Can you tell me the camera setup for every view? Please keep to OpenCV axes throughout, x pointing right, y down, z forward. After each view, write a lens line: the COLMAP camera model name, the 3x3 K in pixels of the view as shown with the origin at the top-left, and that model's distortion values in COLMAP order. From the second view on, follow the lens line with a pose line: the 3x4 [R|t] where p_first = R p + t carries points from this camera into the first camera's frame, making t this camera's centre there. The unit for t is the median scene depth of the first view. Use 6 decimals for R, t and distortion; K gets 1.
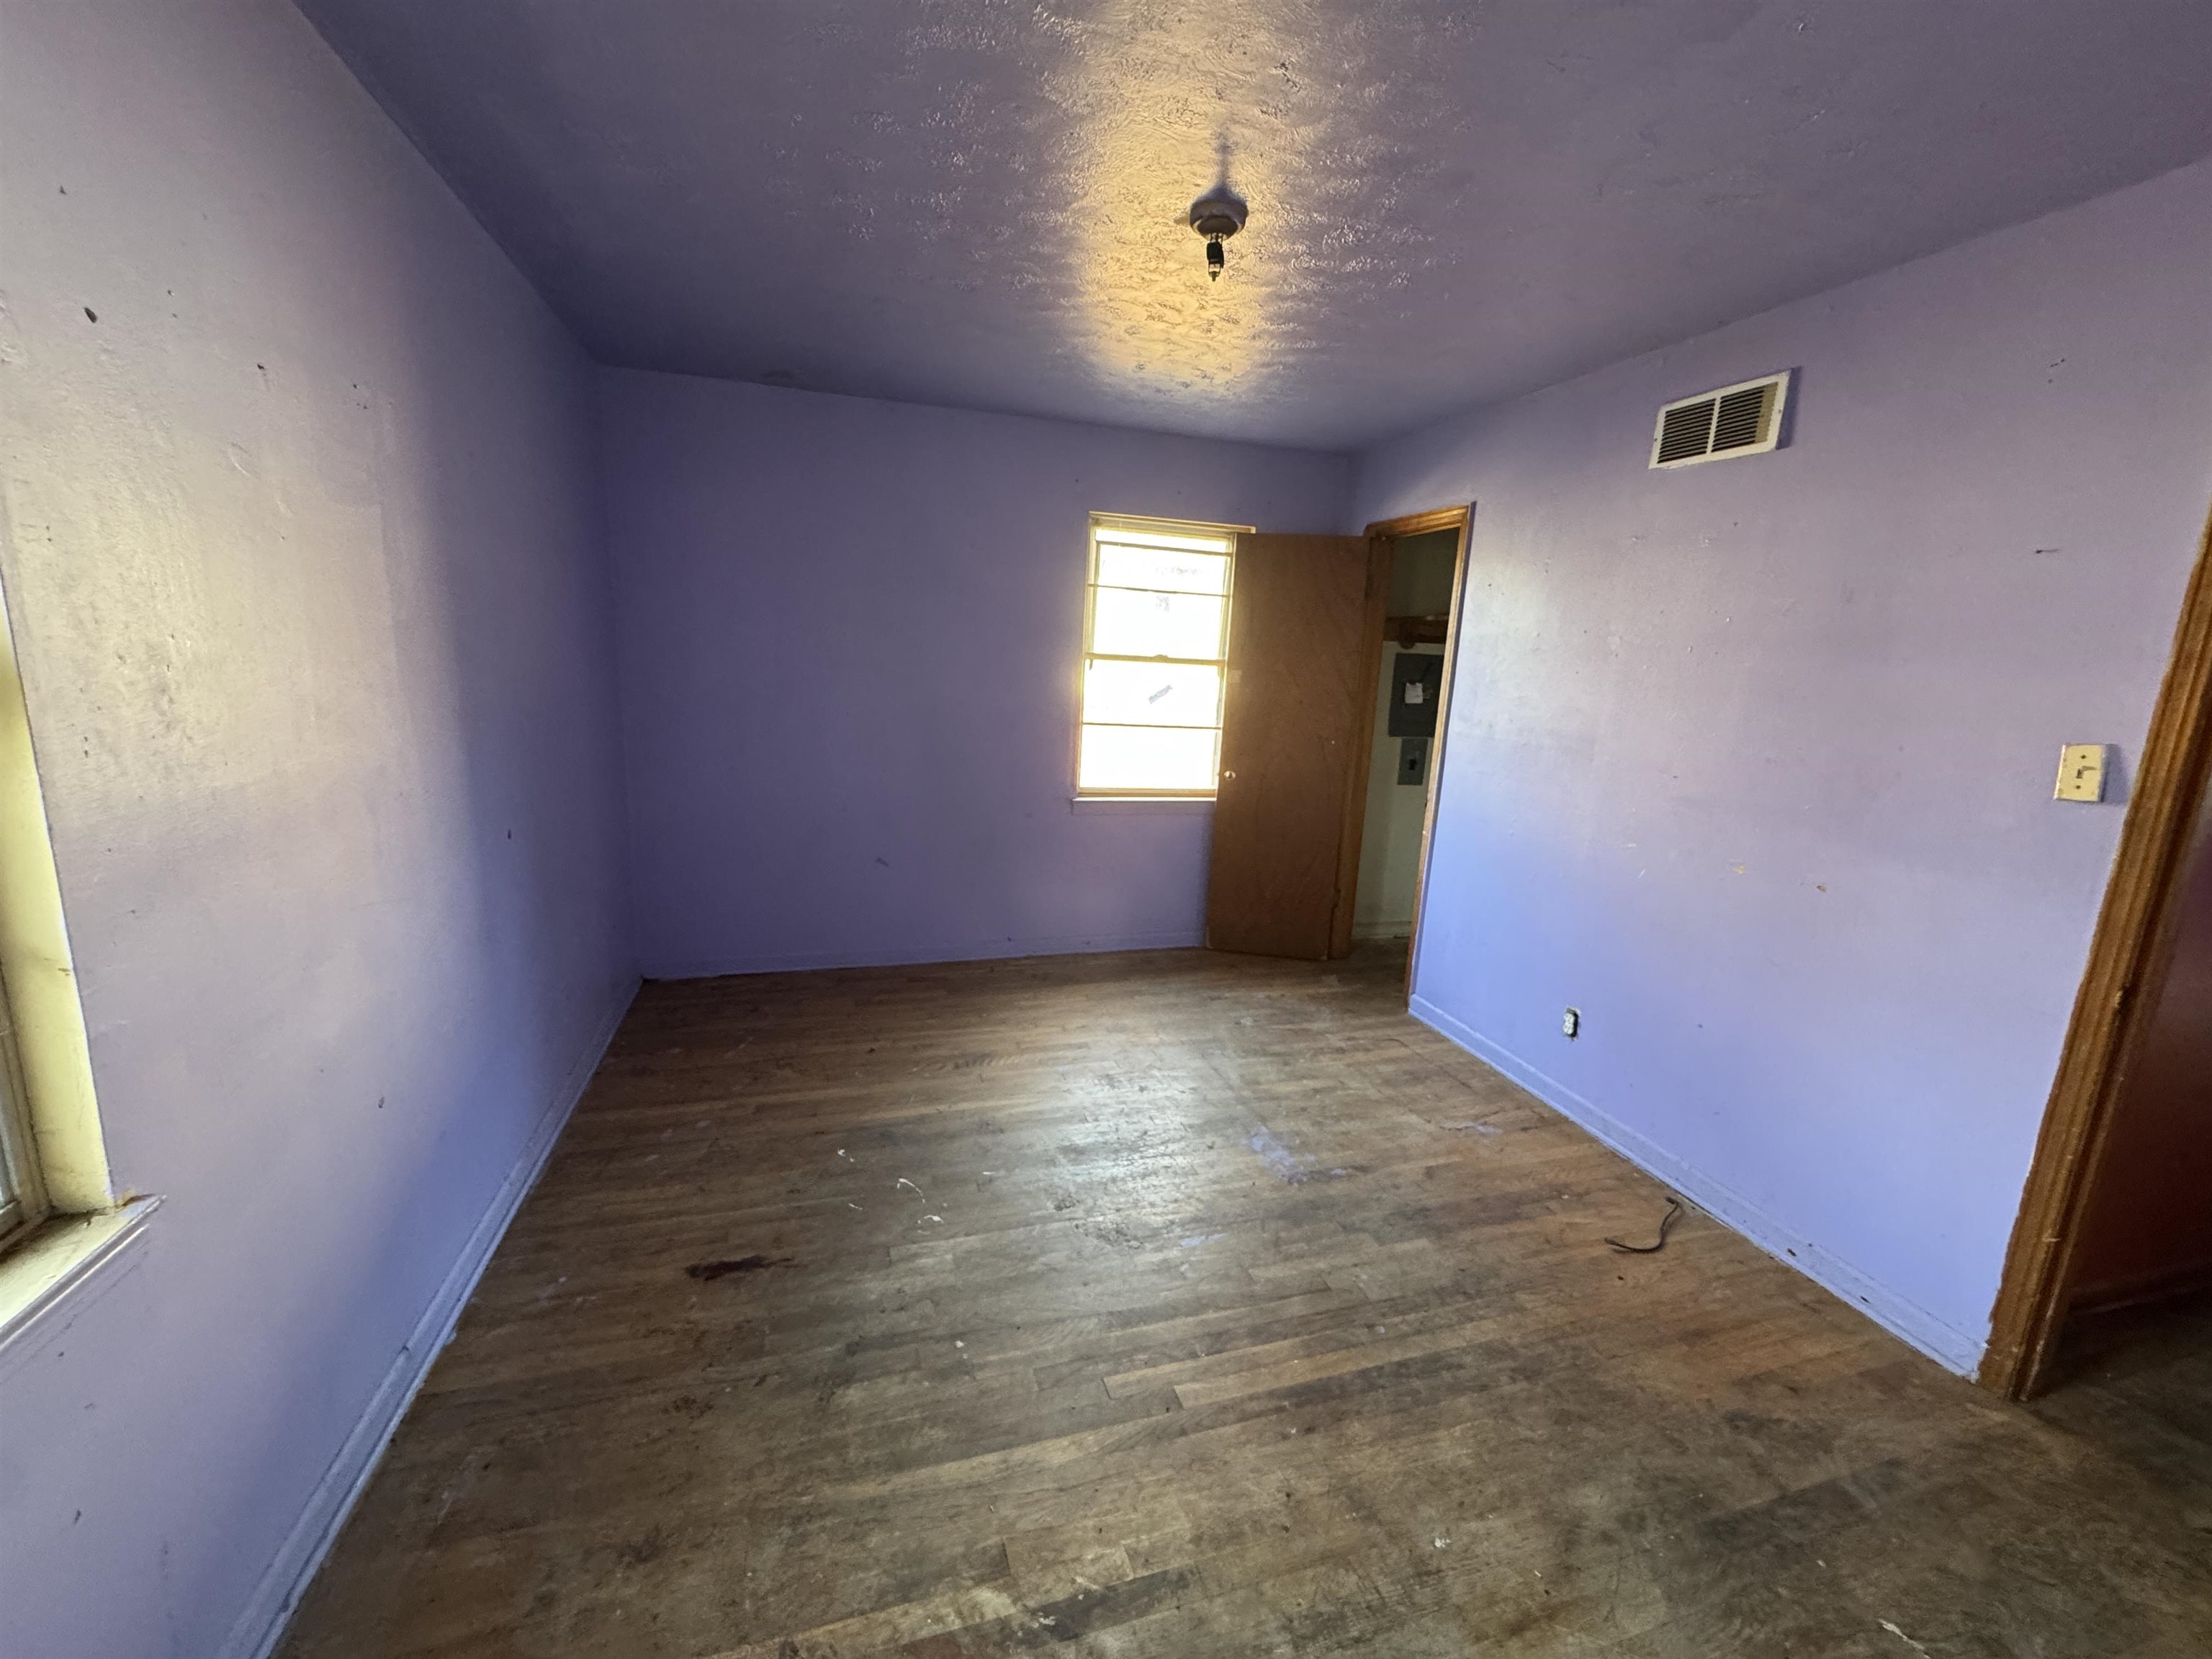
lens RADIAL K [[886.6, 0, 1105.9], [0, 886.6, 832.6], [0, 0, 1]] dist [-0.001086, 0.000212]
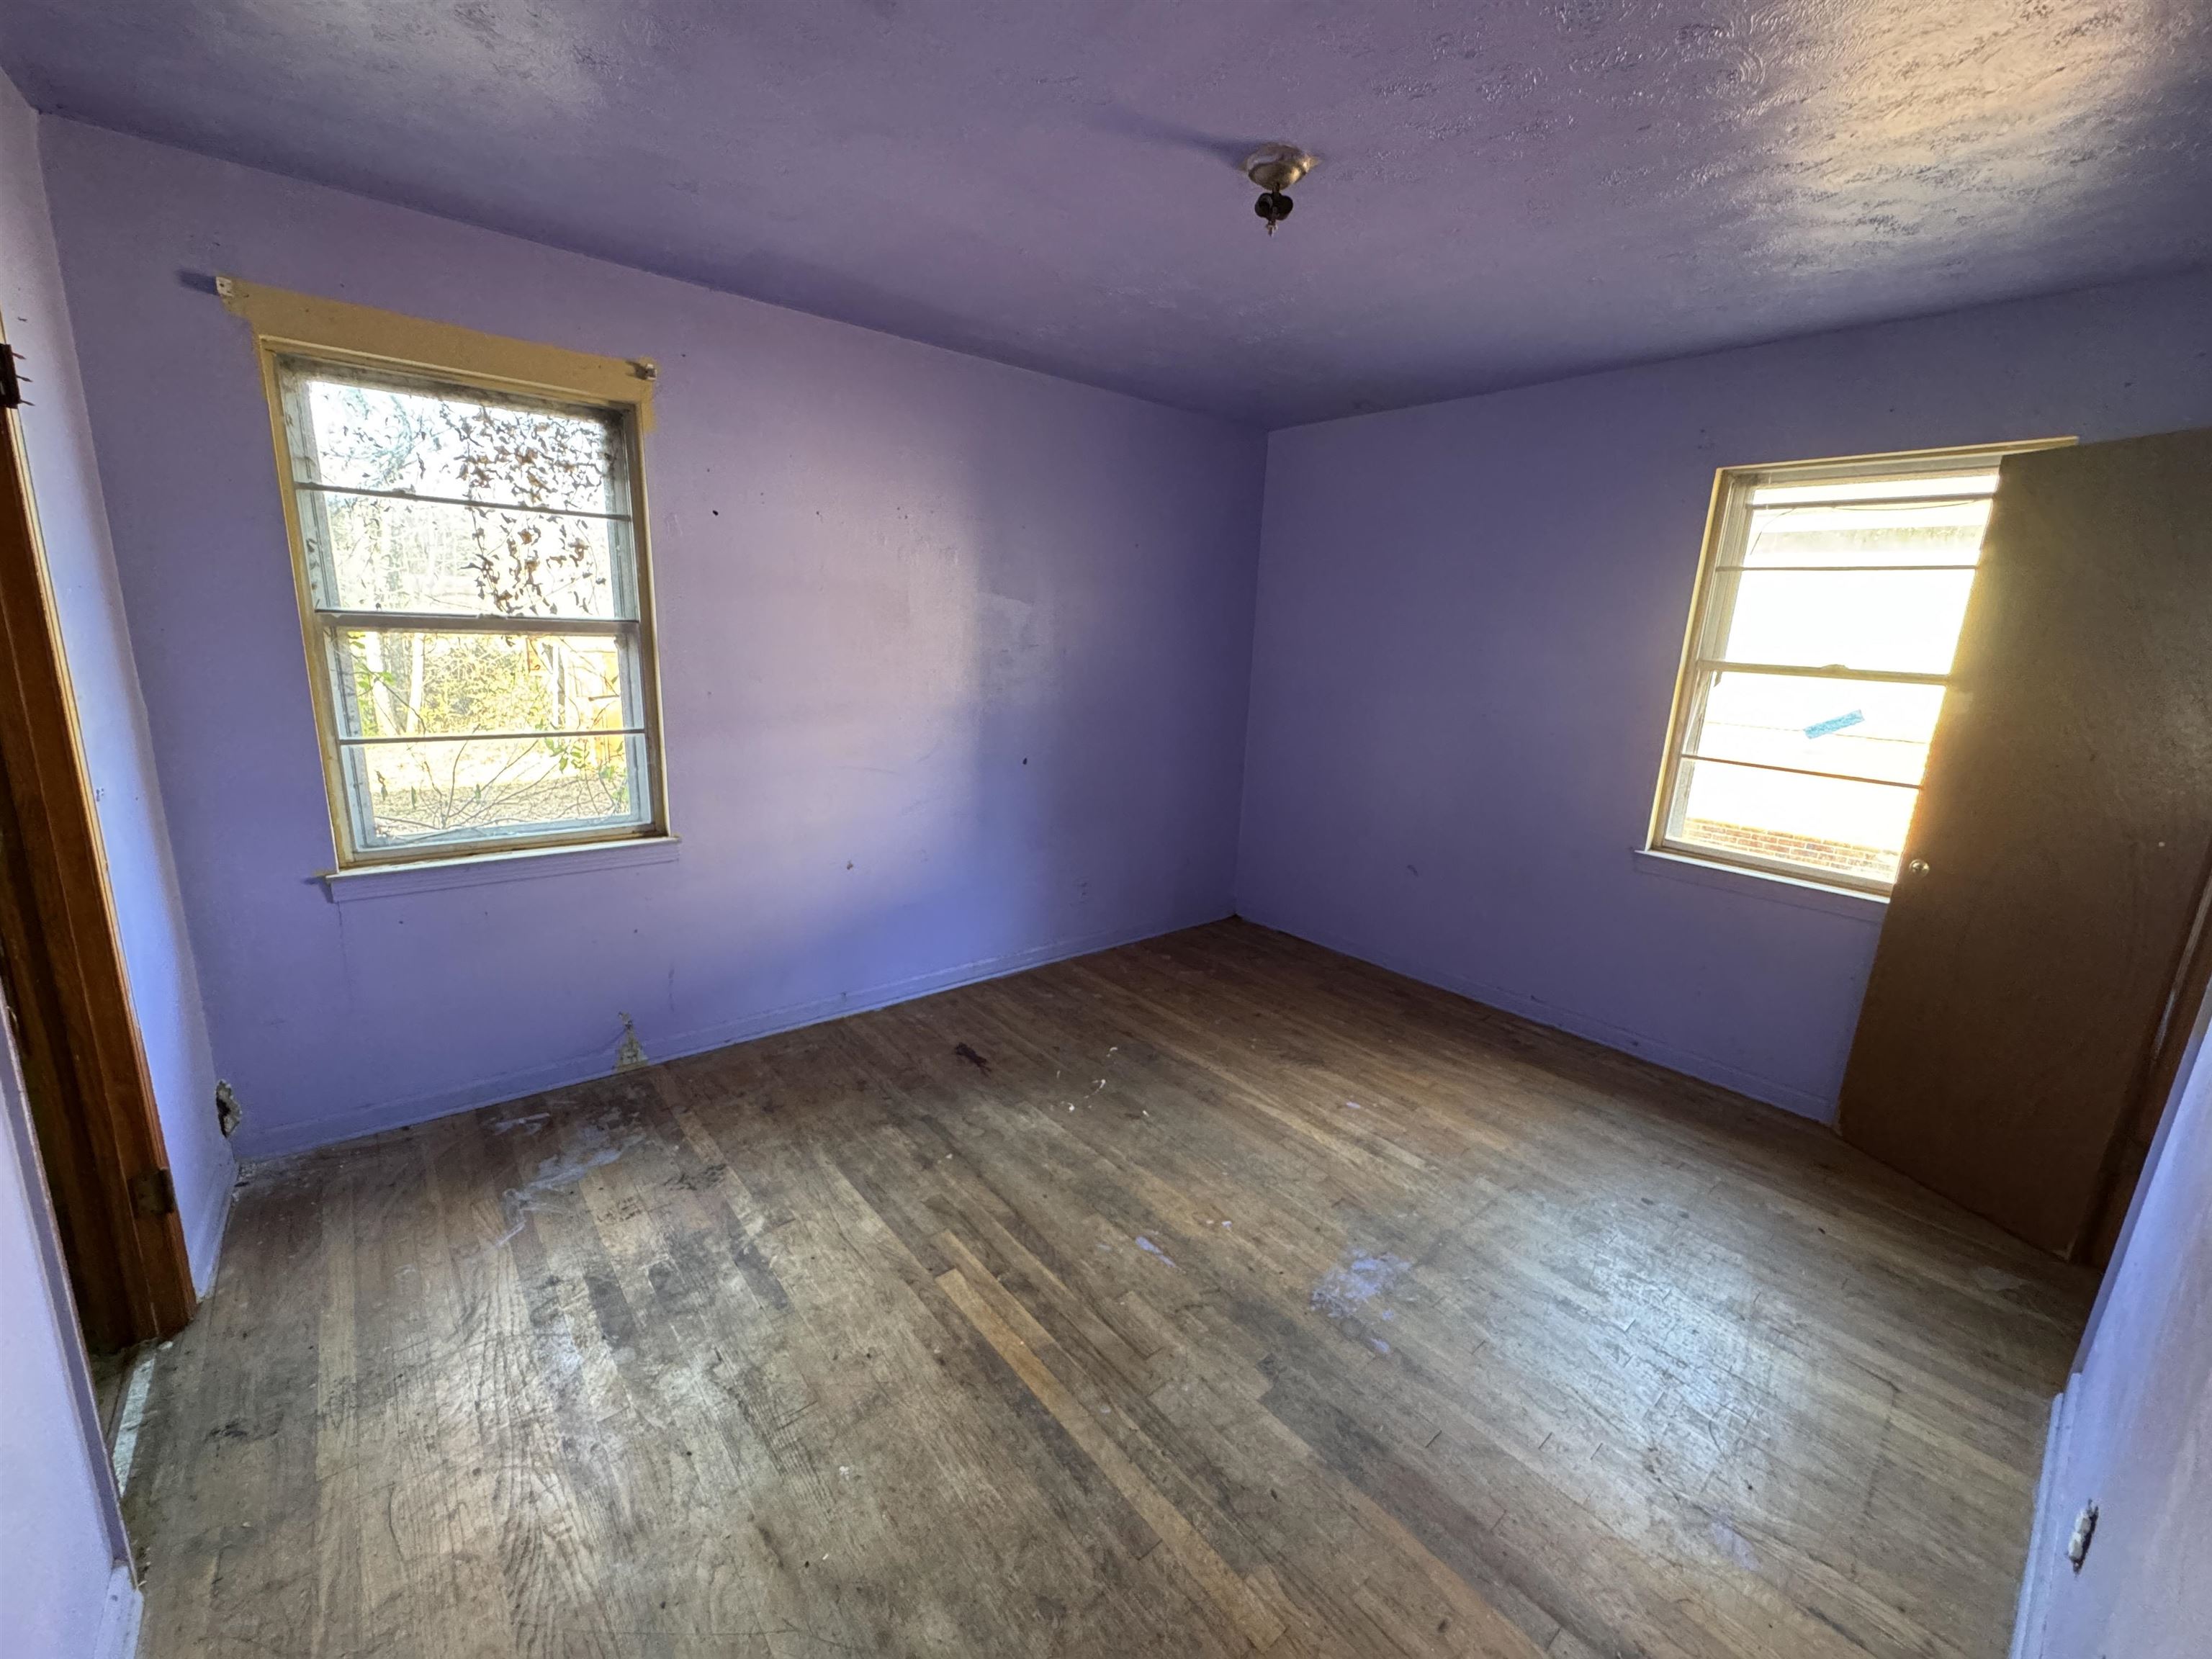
lens RADIAL K [[886.6, 0, 1099.7], [0, 886.6, 825.4], [0, 0, 1]] dist [-0.001086, 0.000212]
pose [[0.387694, 0.173093, -0.905391, 0.793998], [-0.204068, 0.973956, 0.098818, -0.065722], [0.898916, 0.146451, 0.412919, 0.439105]]
